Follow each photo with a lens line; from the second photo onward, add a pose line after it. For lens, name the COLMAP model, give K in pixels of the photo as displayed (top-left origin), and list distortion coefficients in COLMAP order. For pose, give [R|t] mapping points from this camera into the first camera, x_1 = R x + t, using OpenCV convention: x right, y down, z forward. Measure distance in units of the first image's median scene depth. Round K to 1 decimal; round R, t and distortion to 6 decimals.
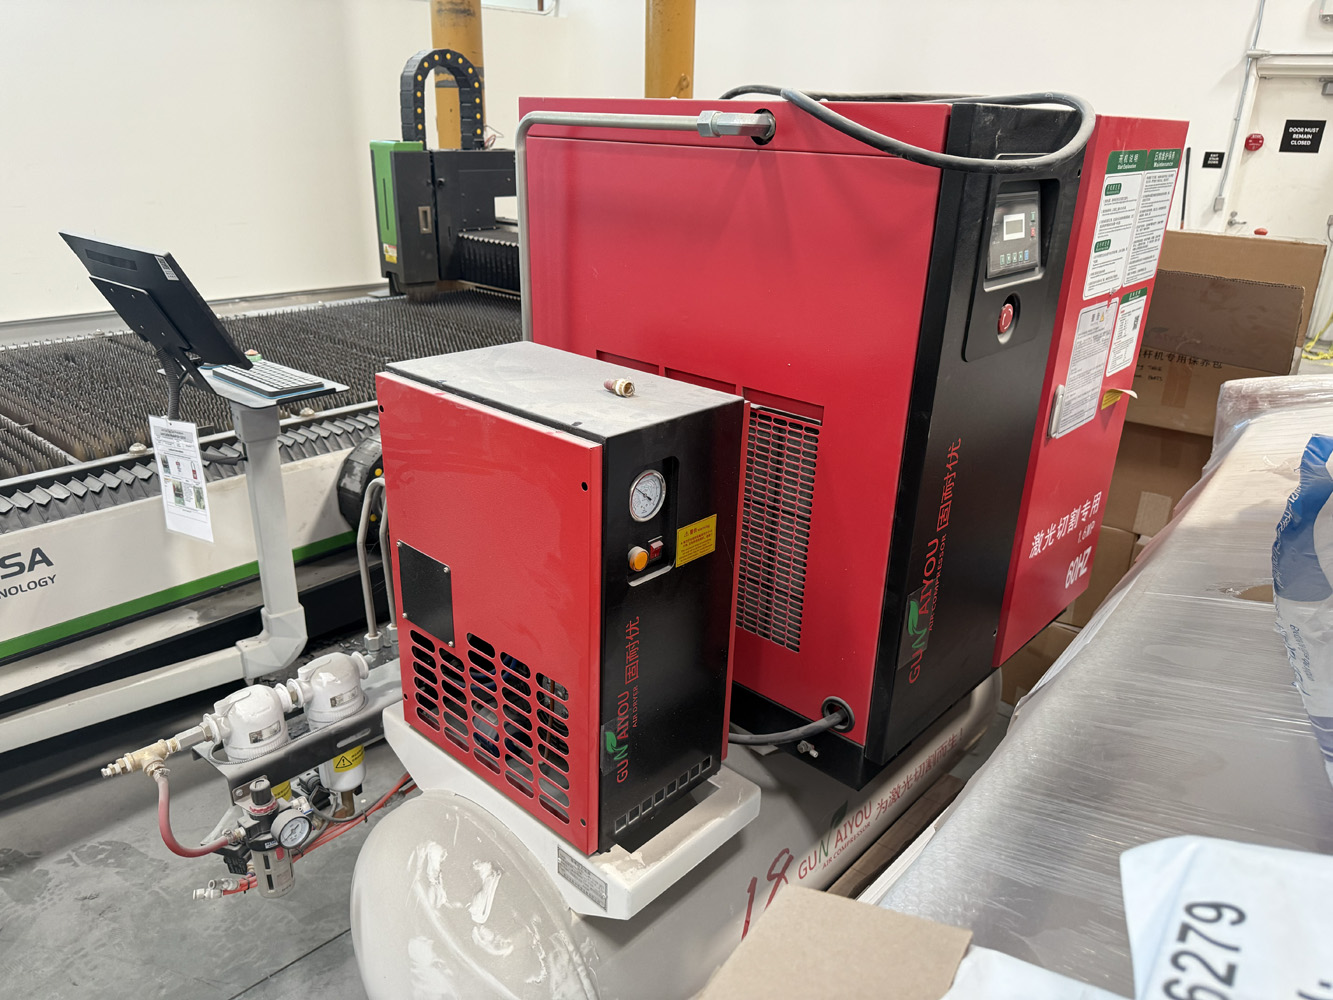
lens RADIAL K [[960.9, 0, 644.2], [0, 960.9, 501.8], [0, 0, 1]] dist [0.052797, -0.059681]
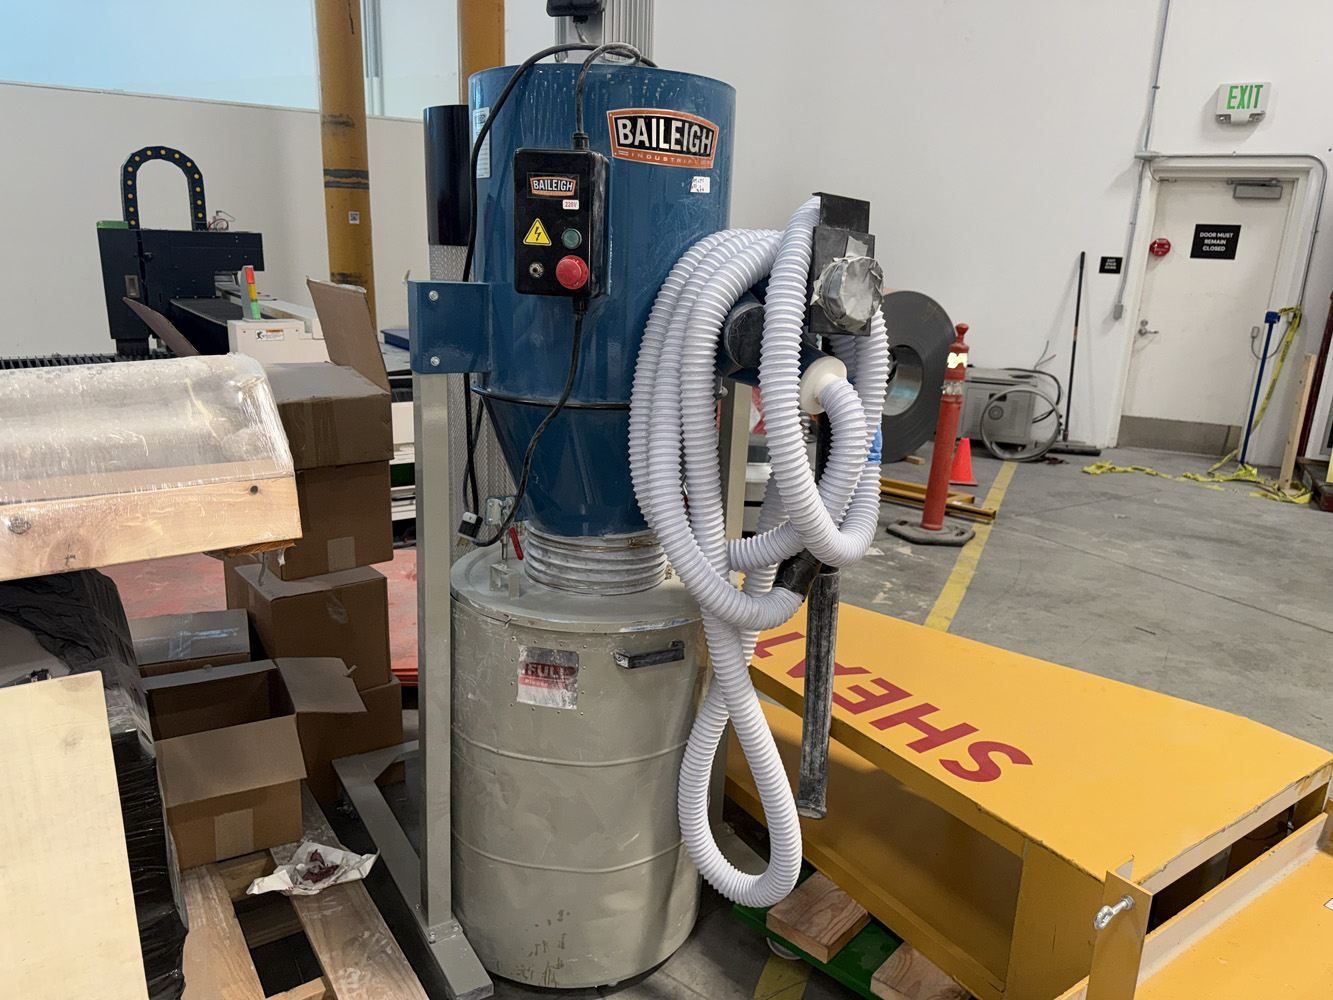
lens RADIAL K [[960.9, 0, 644.2], [0, 960.9, 501.8], [0, 0, 1]] dist [0.052797, -0.059681]
pose [[0.971312, 0.075248, -0.225589, 0.624799], [-0.098863, 0.990530, -0.095266, 0.018021], [0.216284, 0.114836, 0.969554, 0.021726]]
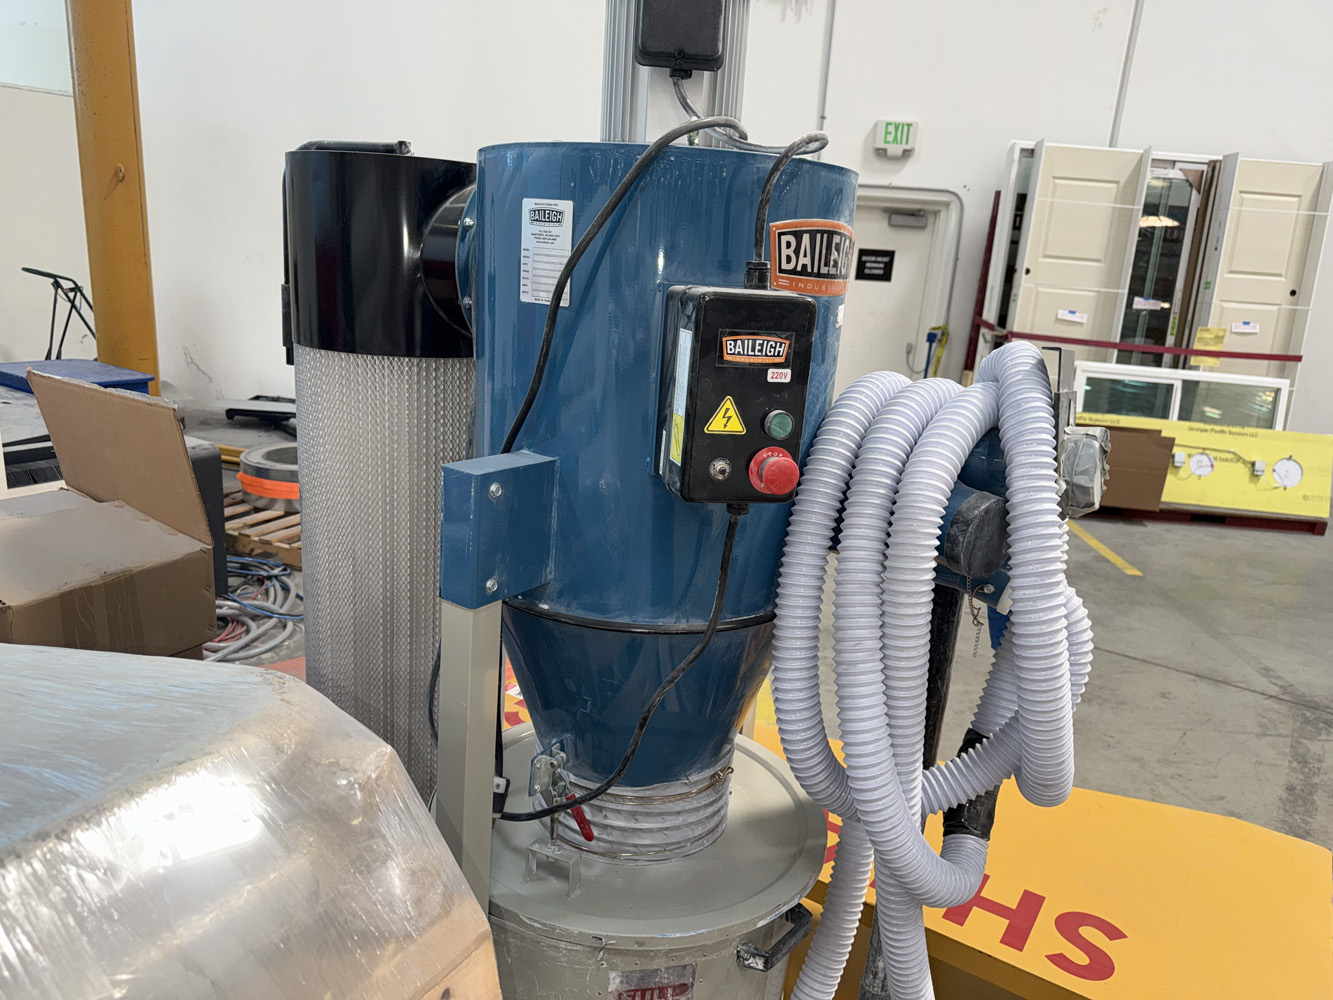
lens RADIAL K [[969.7, 0, 652.3], [0, 969.7, 503.2], [0, 0, 1]] dist [0.087978, -0.177328]
pose [[0.984551, -0.000339, 0.175096, 0.451612], [0.017338, 0.995272, -0.095566, -0.061973], [-0.174236, 0.097125, 0.979902, 0.116005]]
